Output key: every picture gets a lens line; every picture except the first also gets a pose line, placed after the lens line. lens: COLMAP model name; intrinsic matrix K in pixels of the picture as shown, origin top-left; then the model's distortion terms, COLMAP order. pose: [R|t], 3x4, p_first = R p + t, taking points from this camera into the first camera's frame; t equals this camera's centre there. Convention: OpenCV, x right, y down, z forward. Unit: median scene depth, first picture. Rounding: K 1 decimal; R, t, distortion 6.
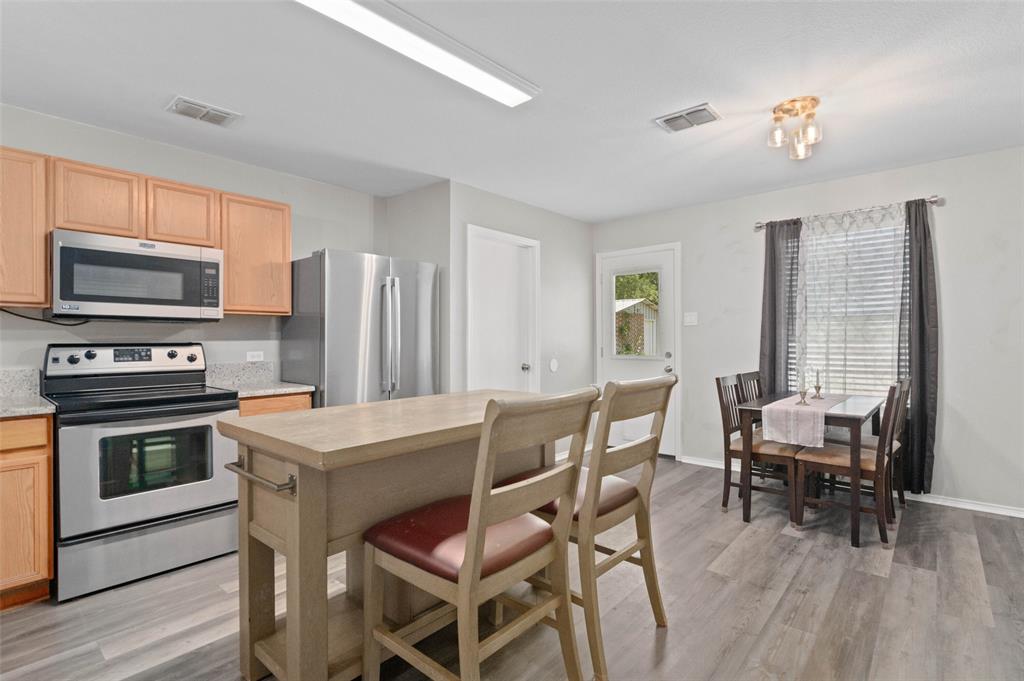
lens RADIAL K [[493.0, 0, 510.7], [0, 493.0, 339.7], [0, 0, 1]] dist [-0.004709, 0.002039]
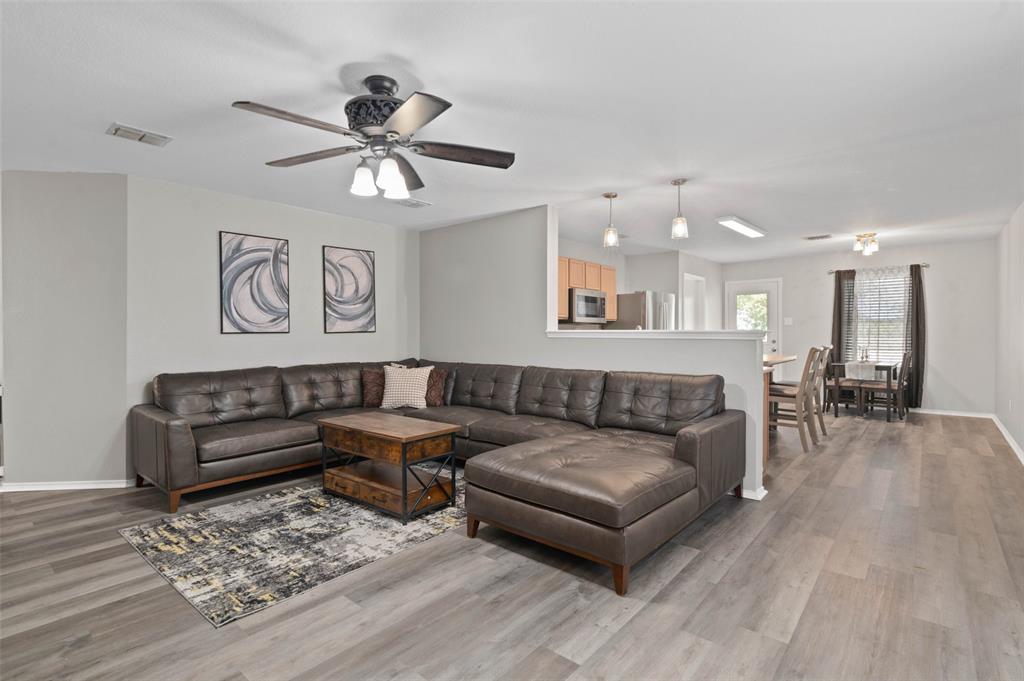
lens RADIAL K [[493.0, 0, 516.2], [0, 493.0, 336.0], [0, 0, 1]] dist [-0.004709, 0.002039]
pose [[0.999928, 0.002507, 0.011712, -0.969970], [-0.002582, 0.999976, 0.006361, 0.002923], [-0.011696, -0.006391, 0.999911, -1.160887]]
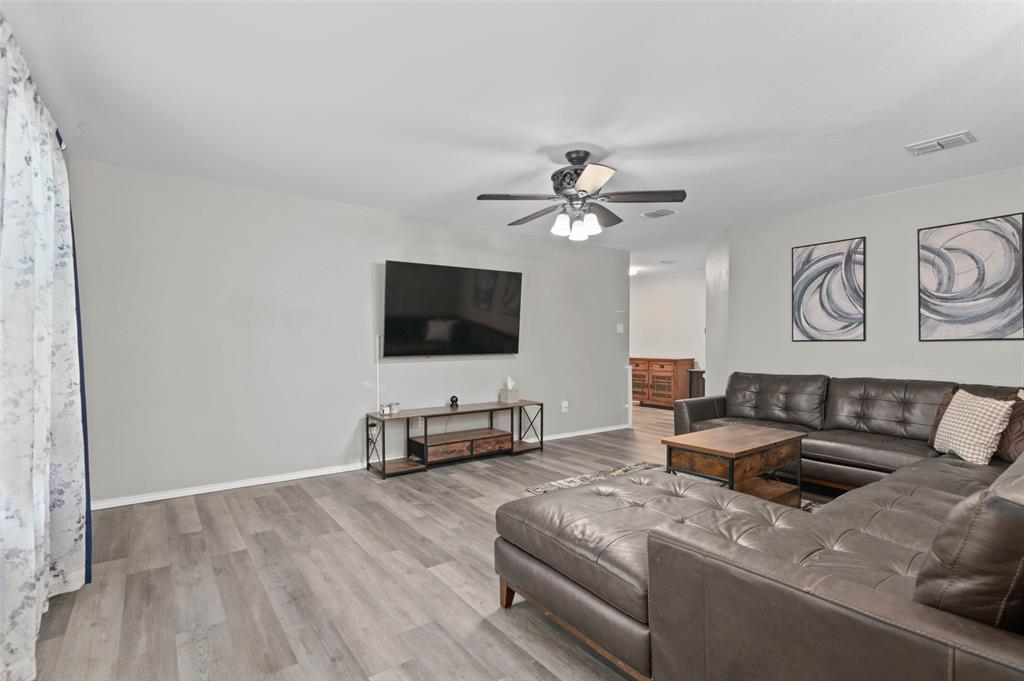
lens RADIAL K [[493.0, 0, 516.5], [0, 493.0, 346.3], [0, 0, 1]] dist [-0.004709, 0.002039]
pose [[-0.216480, 0.015609, -0.976162, -0.104942], [0.001179, 0.999876, 0.015727, -0.002264], [0.976286, 0.002254, -0.216472, -0.259228]]
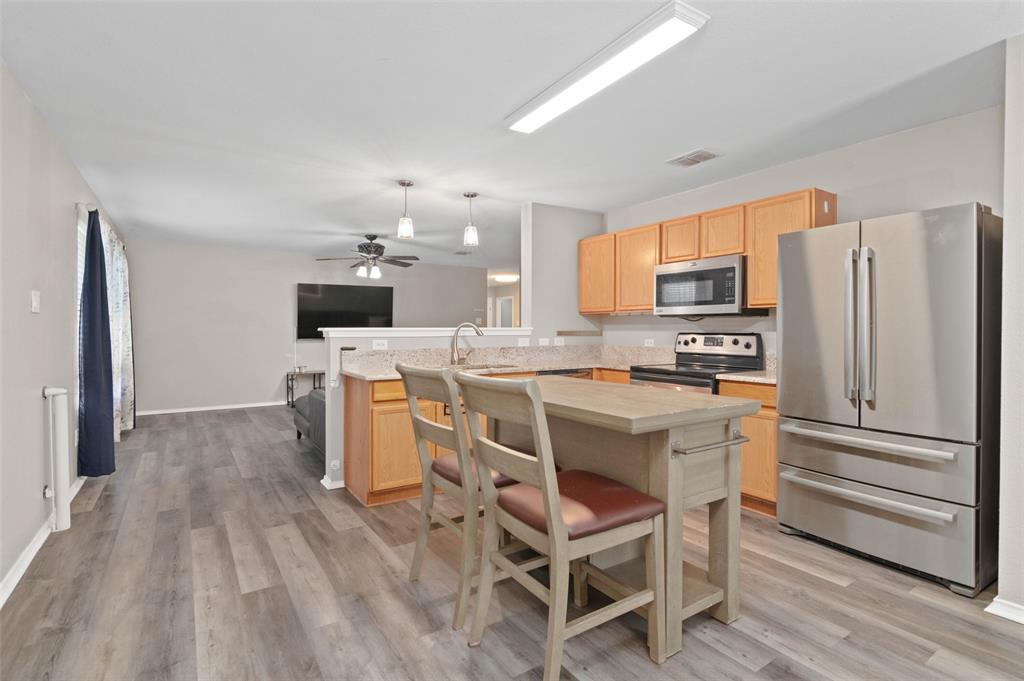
lens RADIAL K [[493.0, 0, 507.2], [0, 493.0, 331.1], [0, 0, 1]] dist [-0.004709, 0.002039]
pose [[-0.279914, 0.010002, -0.959973, 0.581702], [0.003155, 0.999950, 0.009499, -0.009884], [0.960020, -0.000370, -0.279932, 0.658823]]
